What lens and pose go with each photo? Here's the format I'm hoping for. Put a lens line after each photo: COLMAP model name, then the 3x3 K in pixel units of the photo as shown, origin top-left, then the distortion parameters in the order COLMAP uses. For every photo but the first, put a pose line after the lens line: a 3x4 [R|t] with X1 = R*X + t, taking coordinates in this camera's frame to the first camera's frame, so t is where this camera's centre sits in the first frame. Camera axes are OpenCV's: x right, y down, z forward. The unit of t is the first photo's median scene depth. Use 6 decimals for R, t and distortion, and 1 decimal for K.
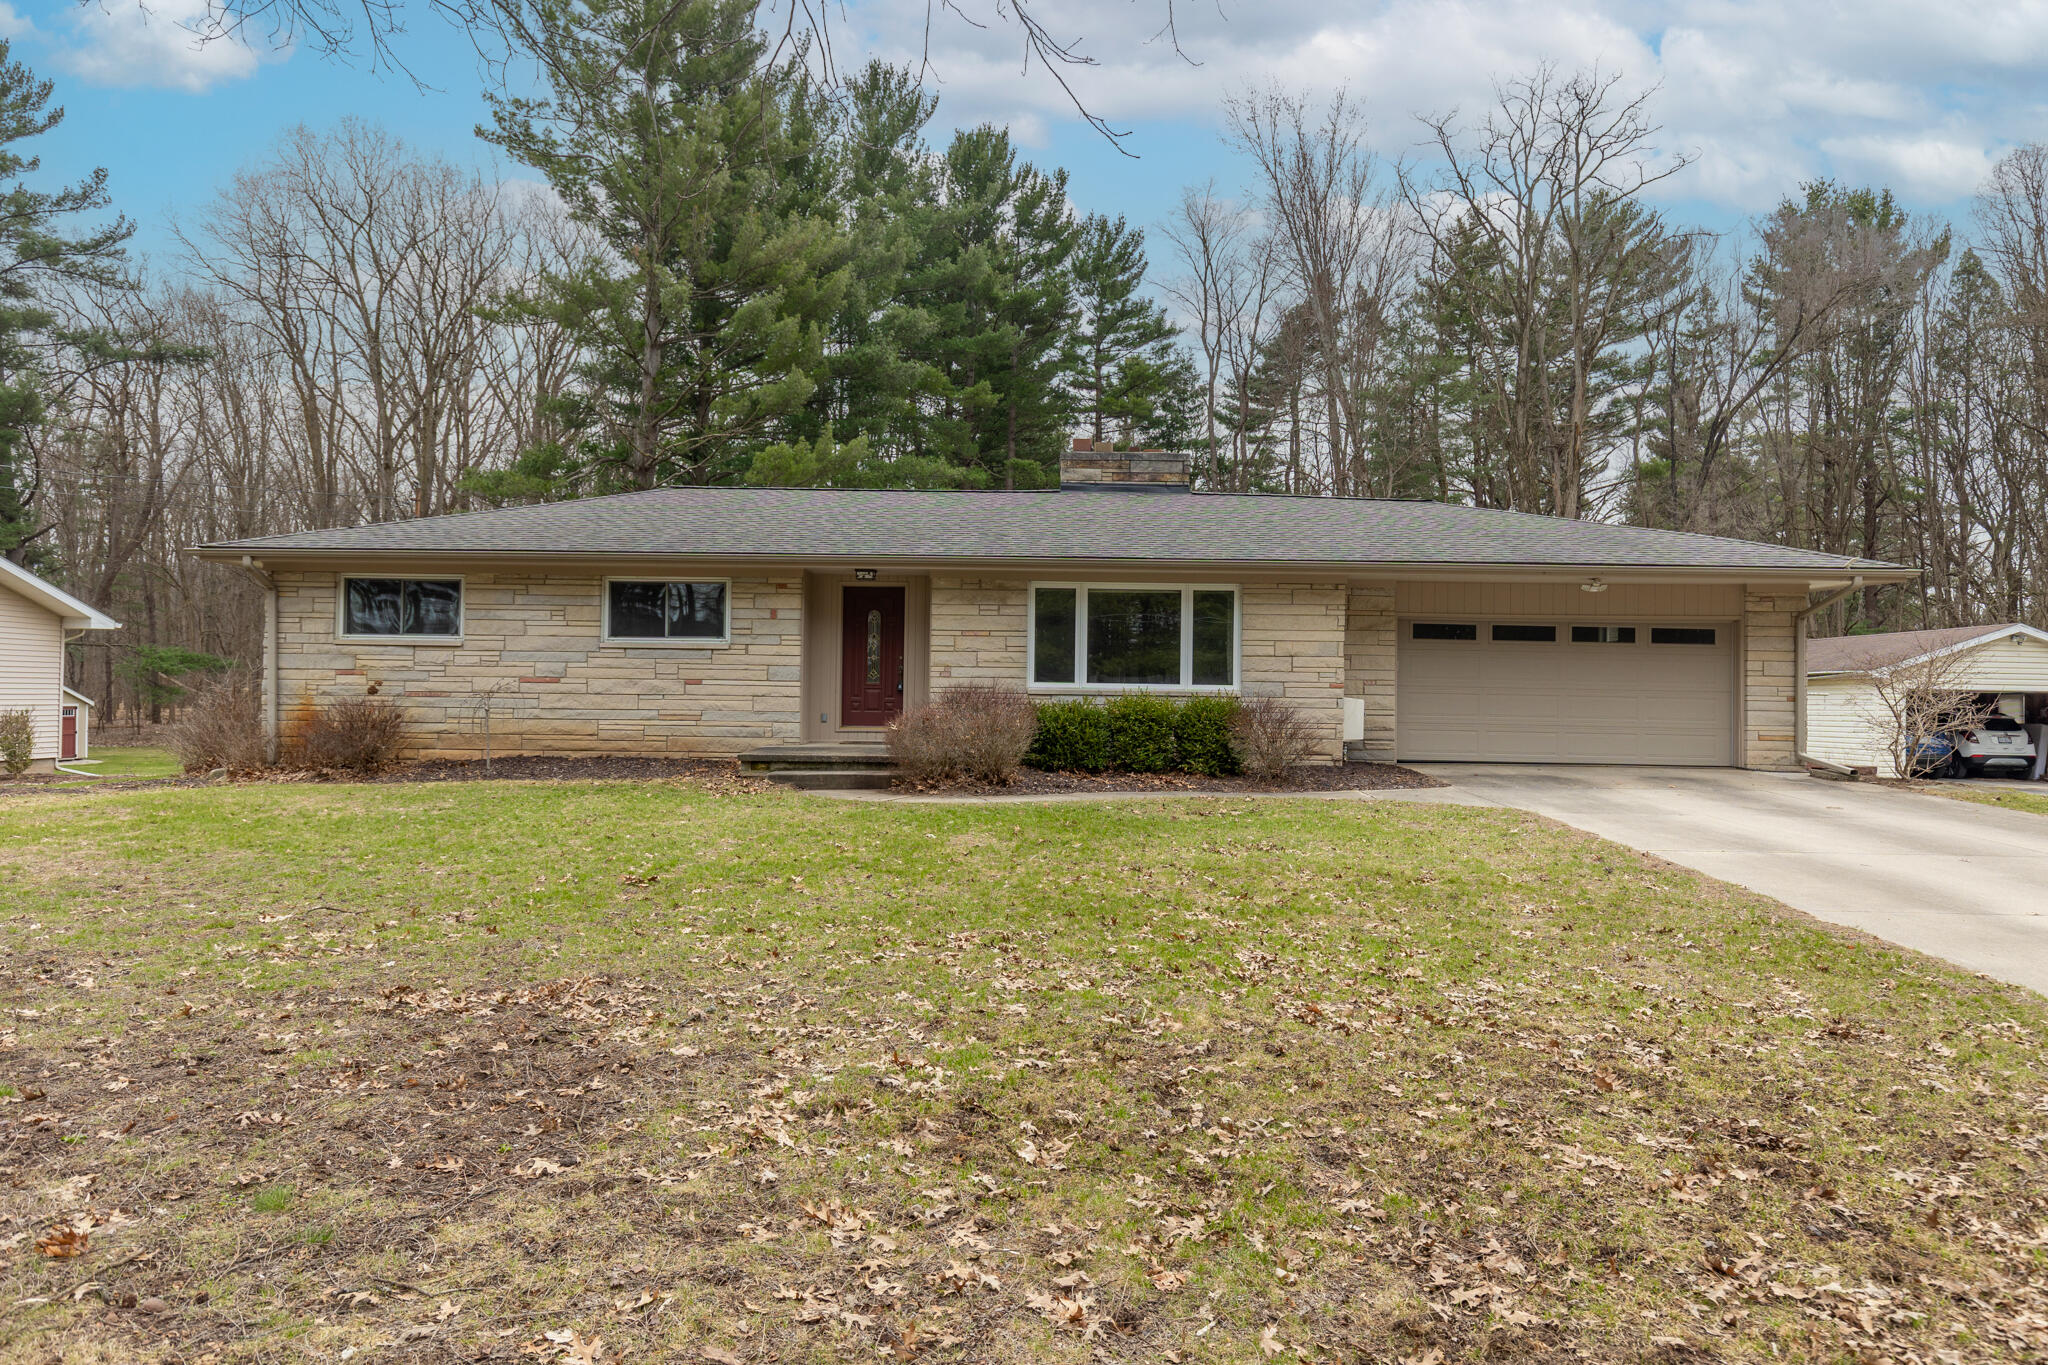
lens RADIAL K [[1405.9, 0, 1024.7], [0, 1405.9, 681.0], [0, 0, 1]] dist [-0.004998, 0.000436]
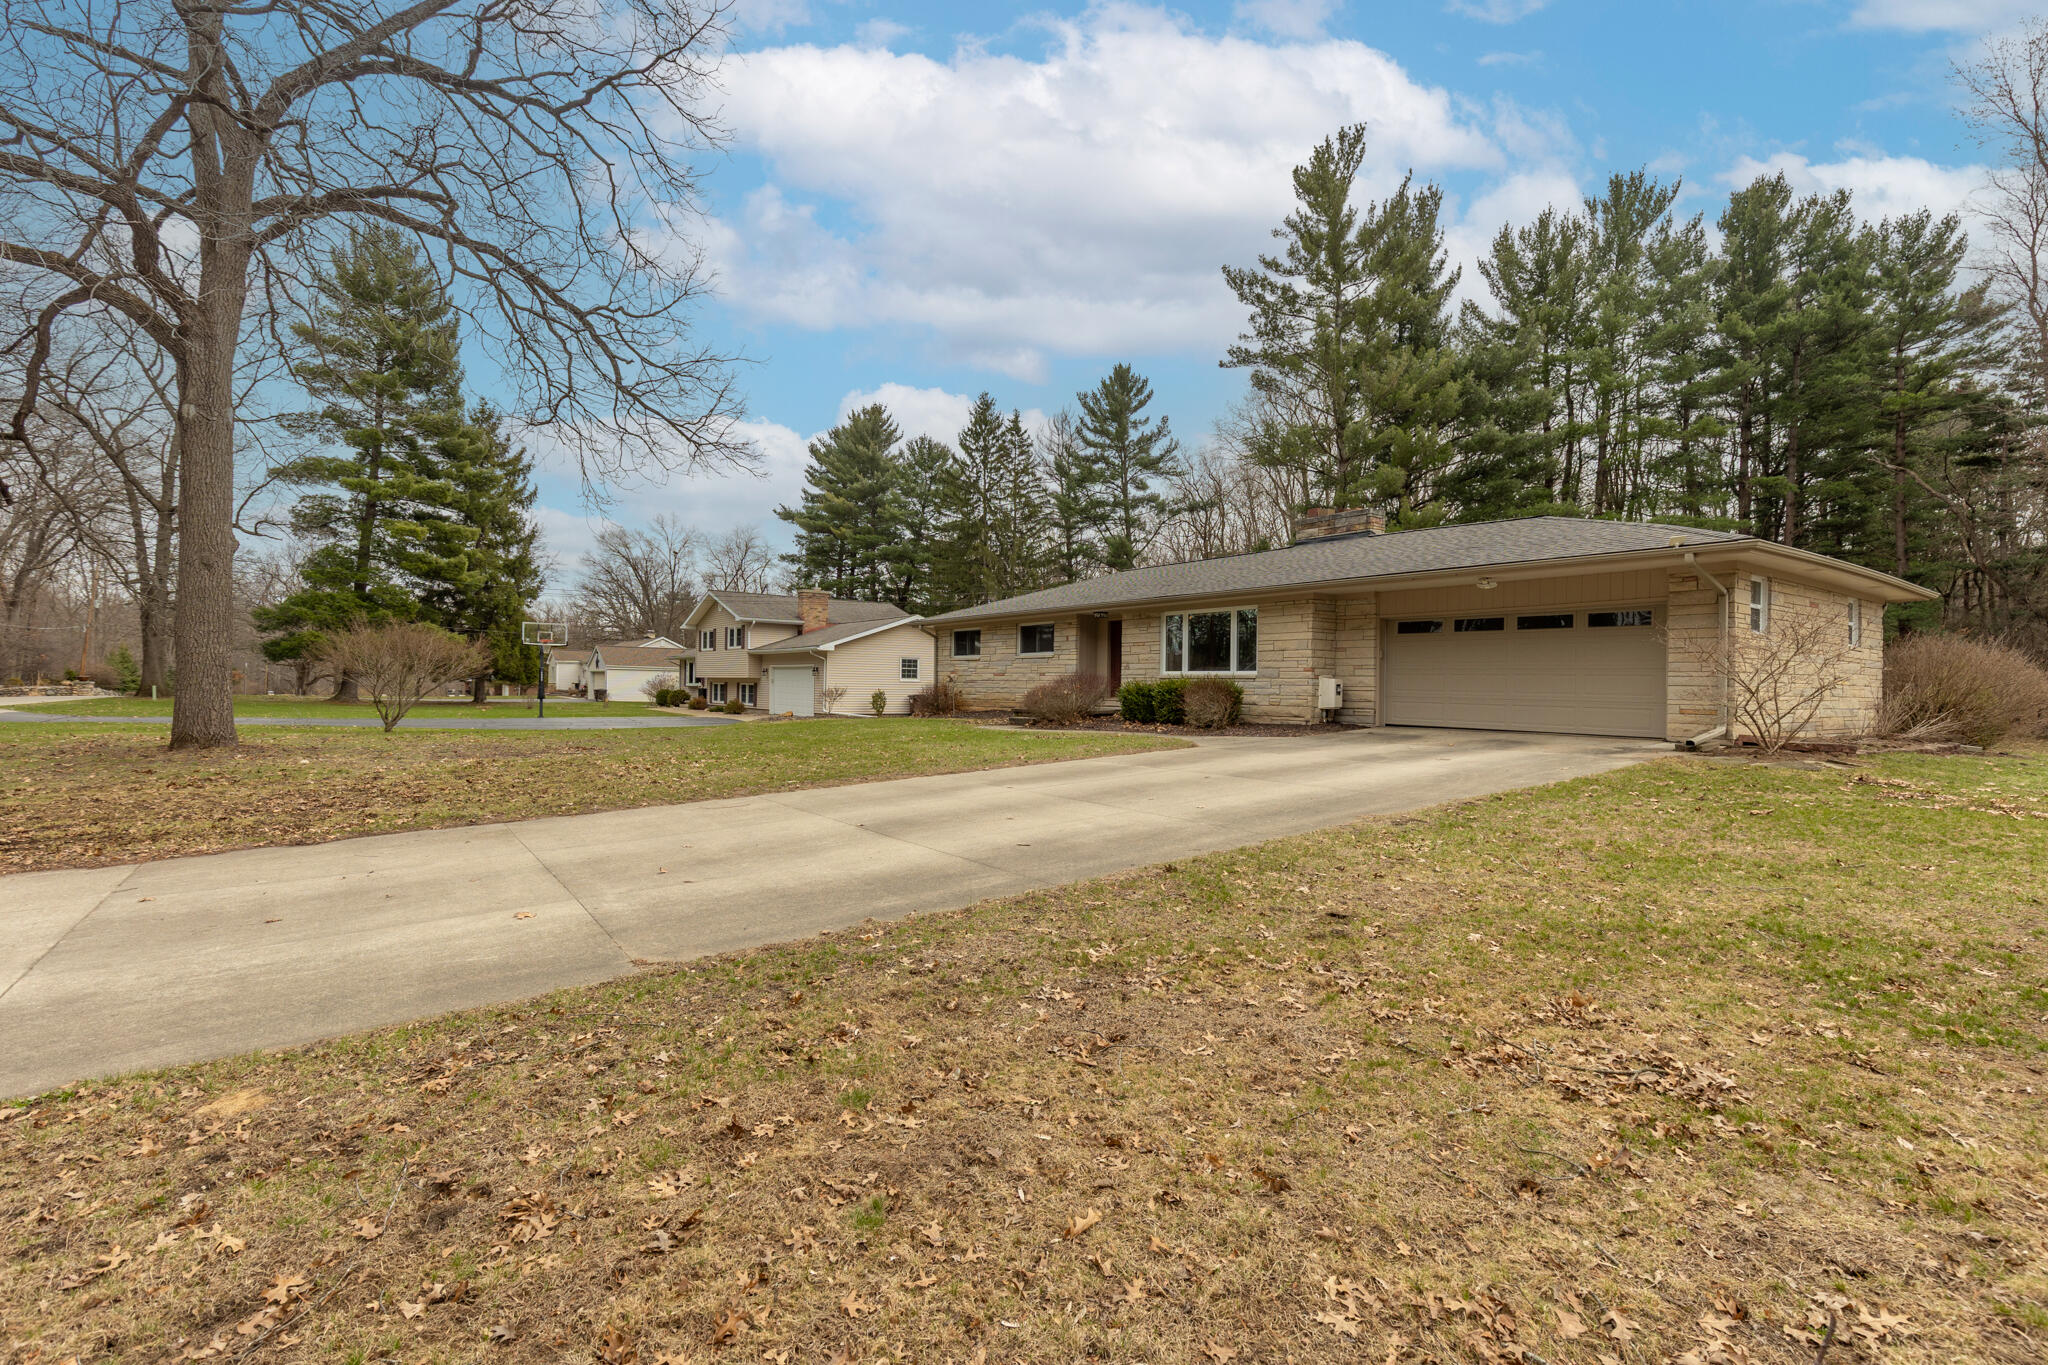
lens RADIAL K [[975.8, 0, 1026.5], [0, 975.8, 689.2], [0, 0, 1]] dist [0.013036, -0.000699]
pose [[0.564562, -0.003423, -0.825383, 0.853544], [0.010047, 0.999946, 0.002725, 0.017059], [0.825329, -0.009831, 0.564566, 0.181155]]
